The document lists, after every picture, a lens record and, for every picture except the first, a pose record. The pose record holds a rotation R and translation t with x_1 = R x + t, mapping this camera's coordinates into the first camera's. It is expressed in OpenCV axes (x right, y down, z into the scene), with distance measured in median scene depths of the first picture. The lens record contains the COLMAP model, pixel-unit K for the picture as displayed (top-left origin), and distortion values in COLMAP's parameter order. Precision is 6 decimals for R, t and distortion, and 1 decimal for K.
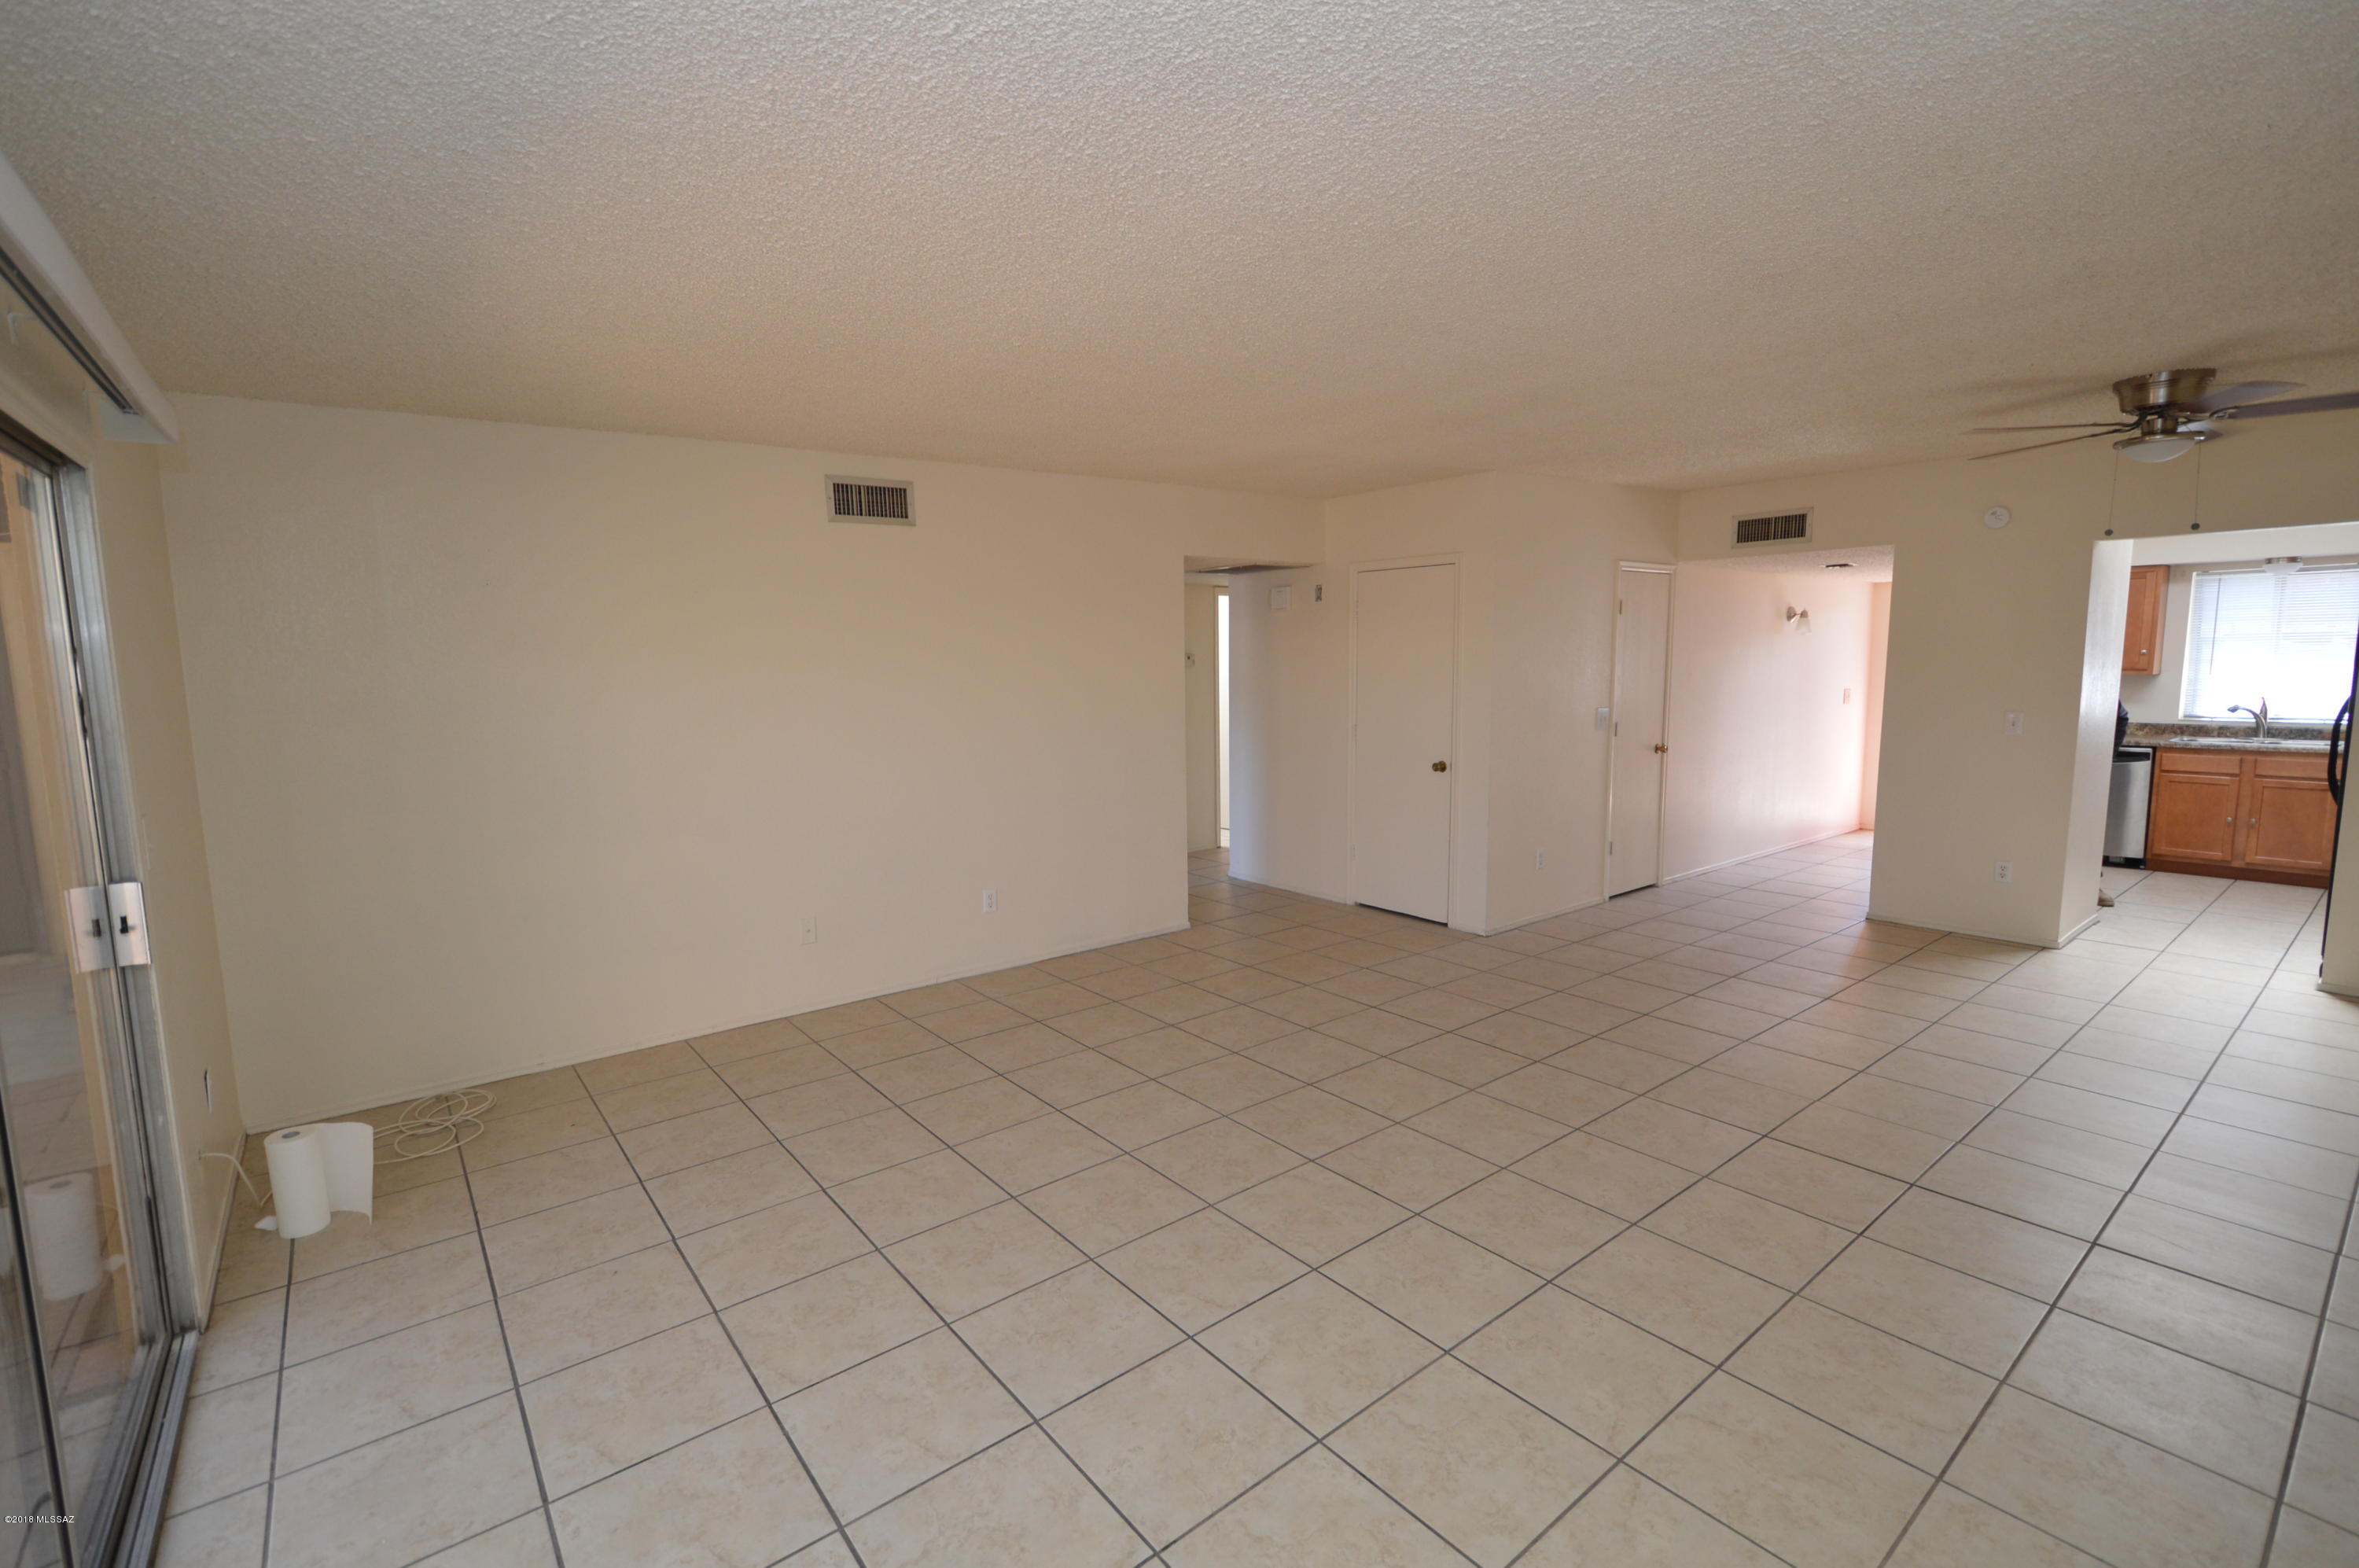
lens RADIAL K [[1039.1, 0, 1177.4], [0, 1039.1, 786.7], [0, 0, 1]] dist [-0.000113, 0.000534]
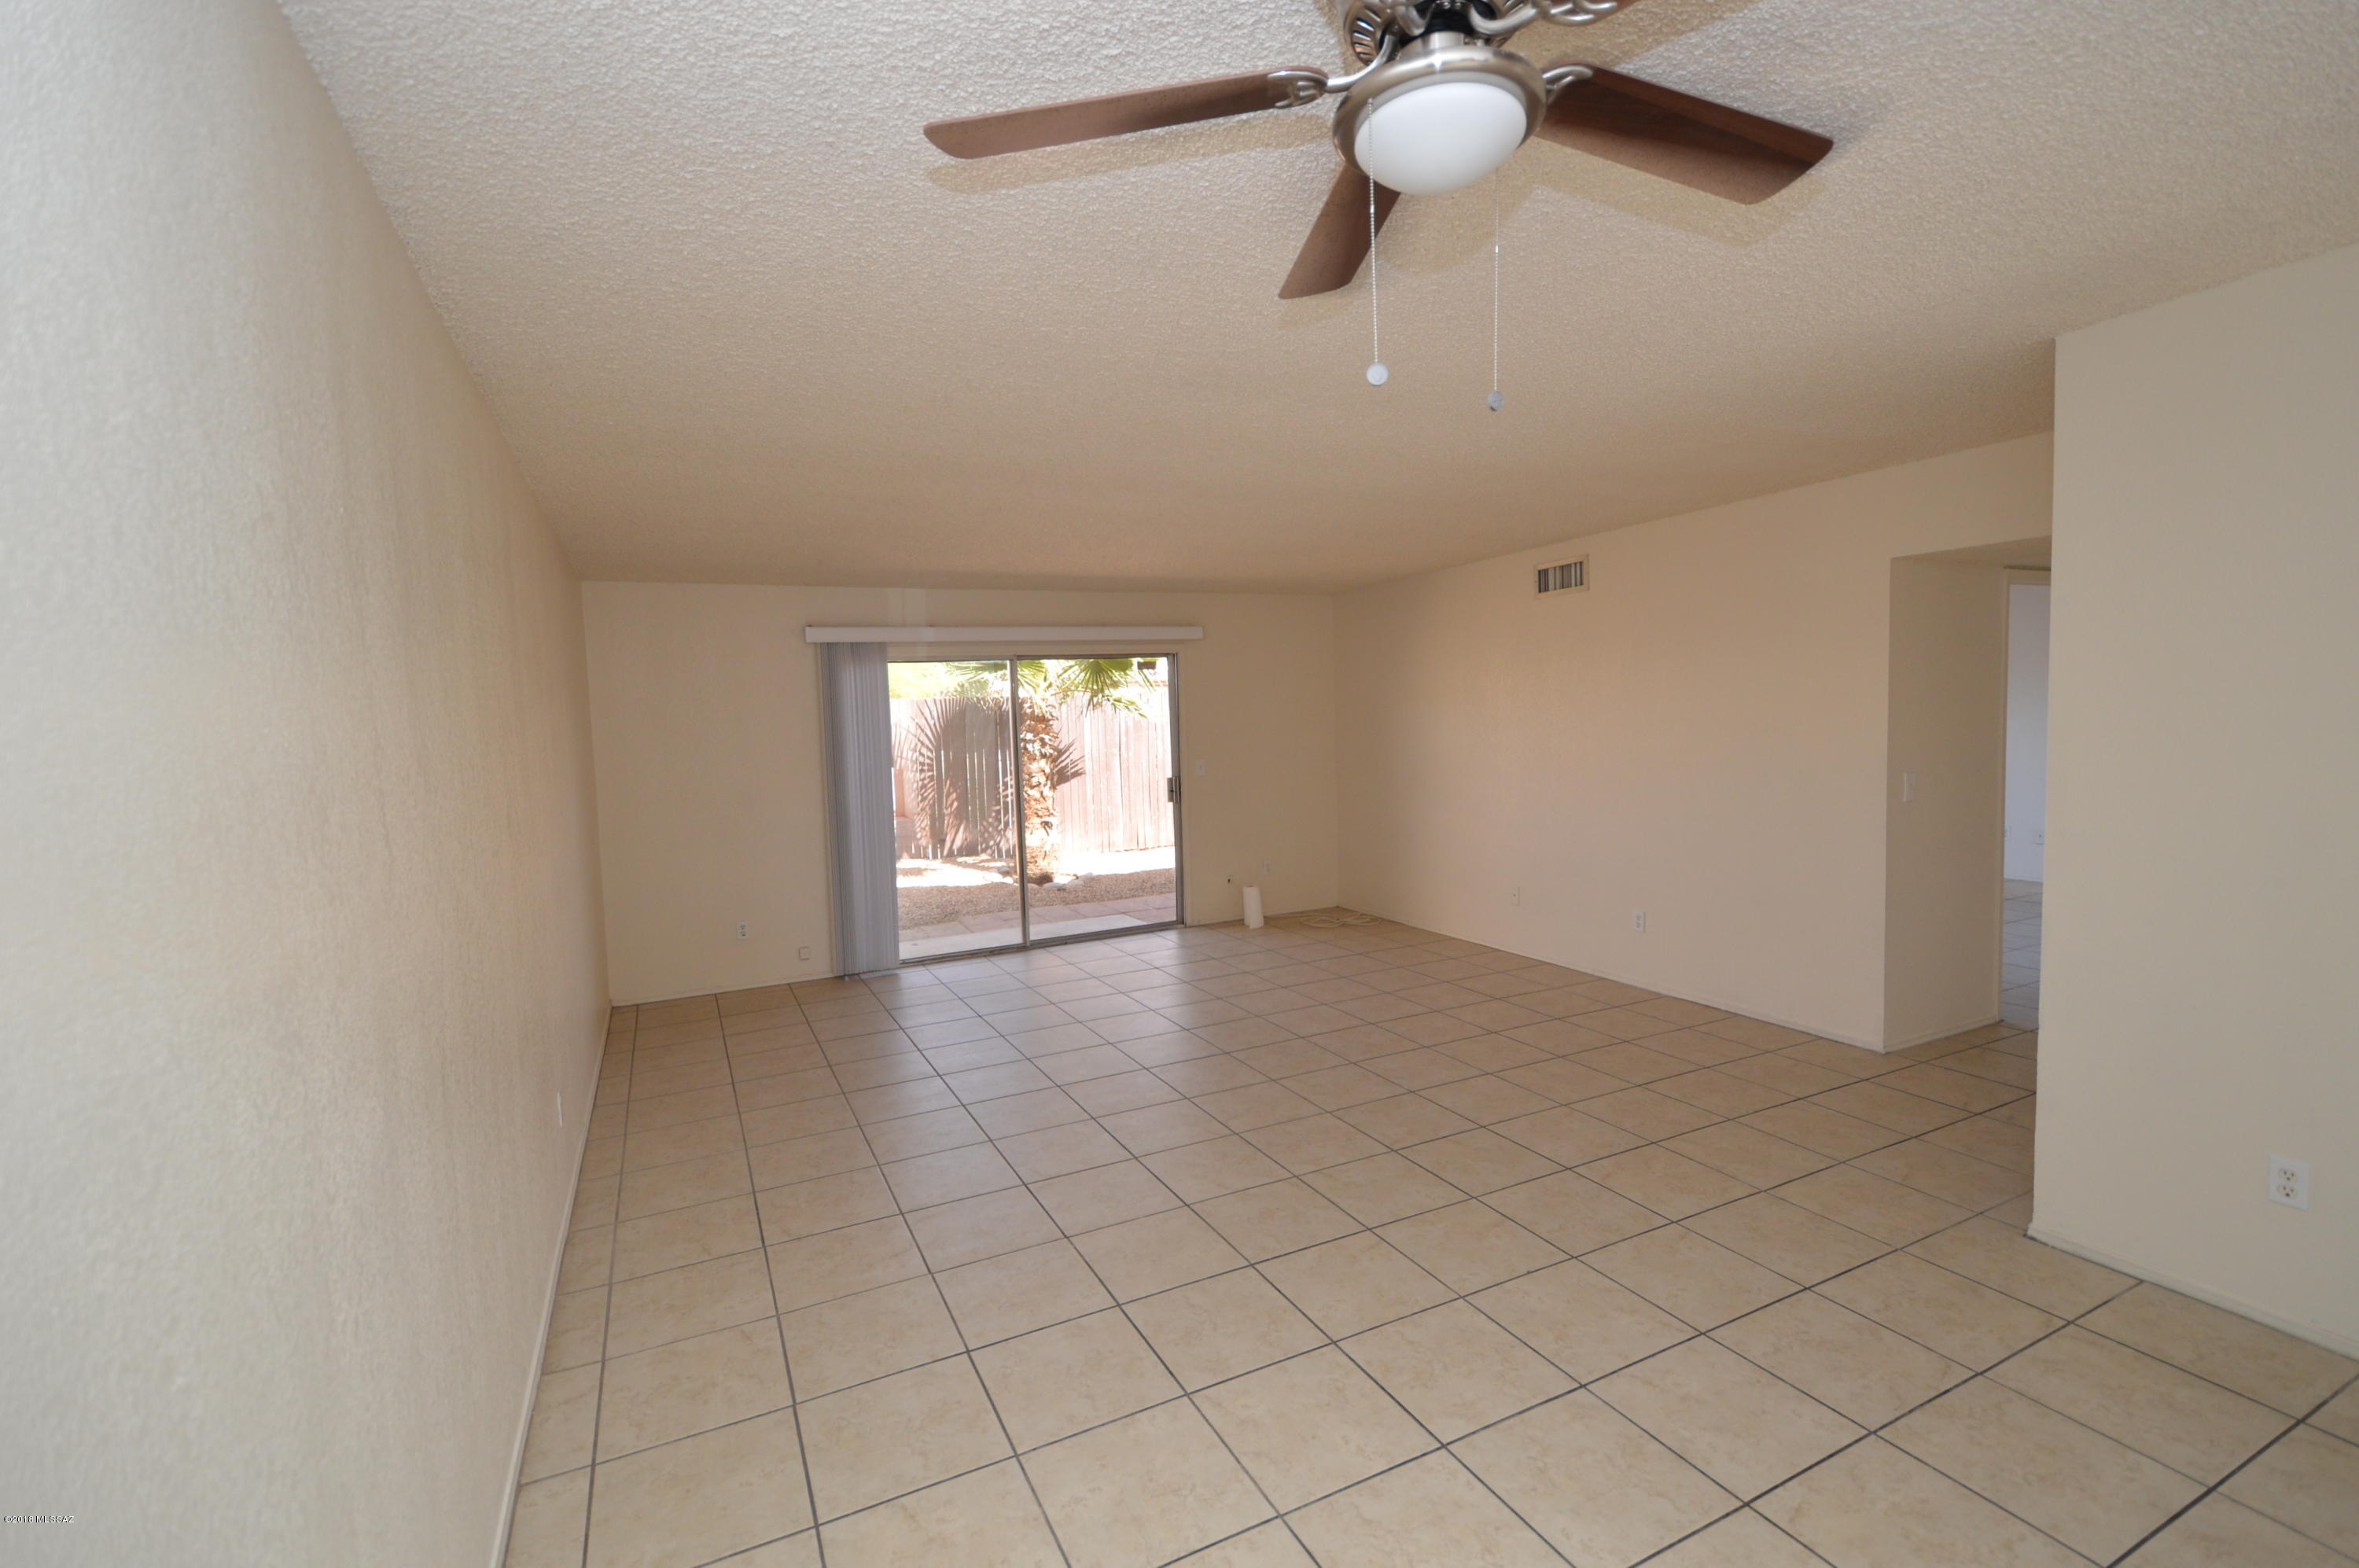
lens RADIAL K [[1039.1, 0, 1178.8], [0, 1039.1, 779.5], [0, 0, 1]] dist [-0.000113, 0.000534]
pose [[-0.216094, 0.087340, -0.972458, 1.103432], [-0.085268, 0.990497, 0.107908, -0.128312], [0.972642, 0.106238, -0.206594, 0.850547]]
